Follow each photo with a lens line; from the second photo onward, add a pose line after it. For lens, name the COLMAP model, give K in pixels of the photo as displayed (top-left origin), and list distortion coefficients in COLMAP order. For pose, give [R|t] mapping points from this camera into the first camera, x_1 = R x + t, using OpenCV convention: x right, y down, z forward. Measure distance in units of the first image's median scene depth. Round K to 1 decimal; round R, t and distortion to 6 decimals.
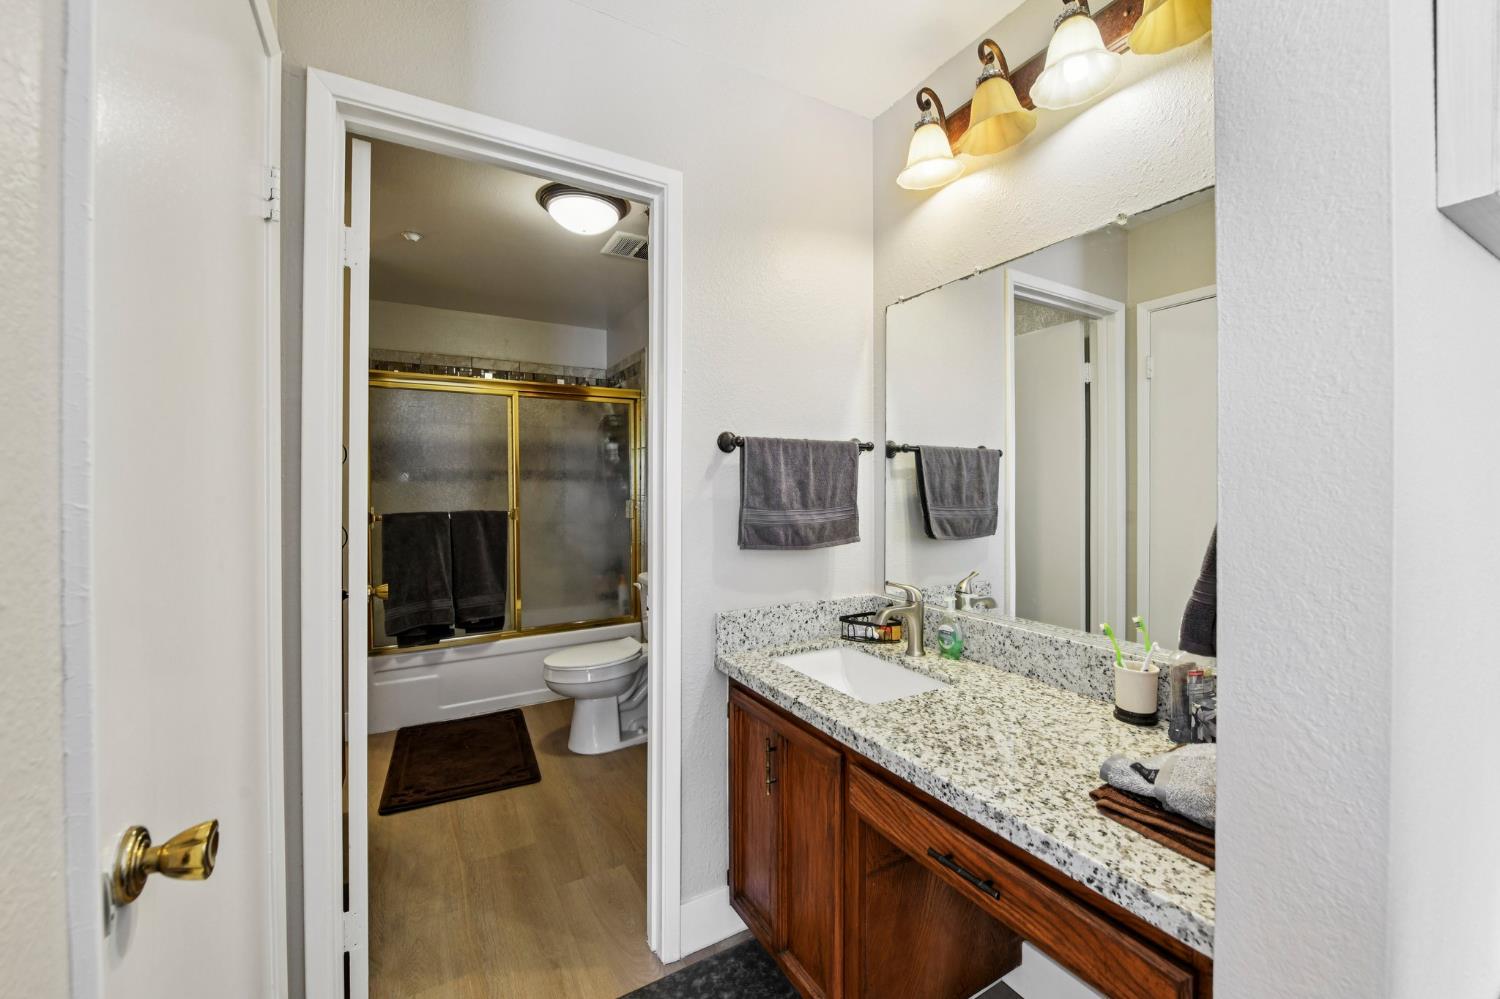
lens RADIAL K [[592.1, 0, 751.2], [0, 592.1, 493.1], [0, 0, 1]] dist [-0.001267, -0.000262]
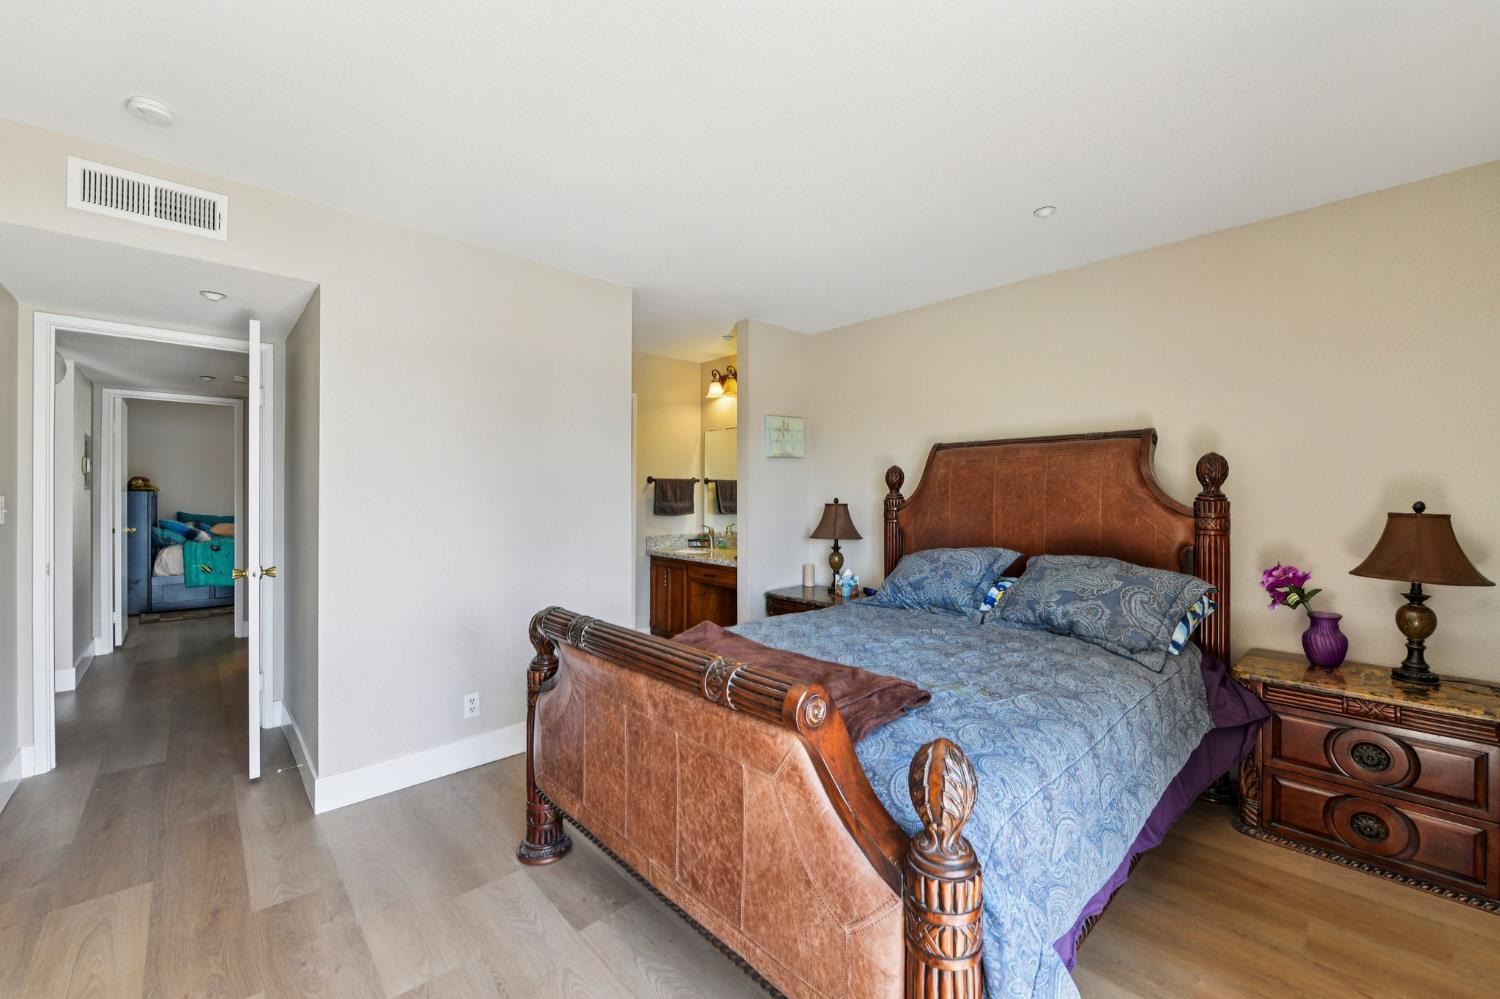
lens RADIAL K [[643.1, 0, 750.0], [0, 643.1, 499.5], [0, 0, 1]] dist [0.000229, 0.000090]
pose [[0.978226, 0.002257, 0.207532, -0.211037], [-0.003072, 0.999989, 0.003602, 0.001587], [-0.207521, -0.004161, 0.978222, -2.193302]]
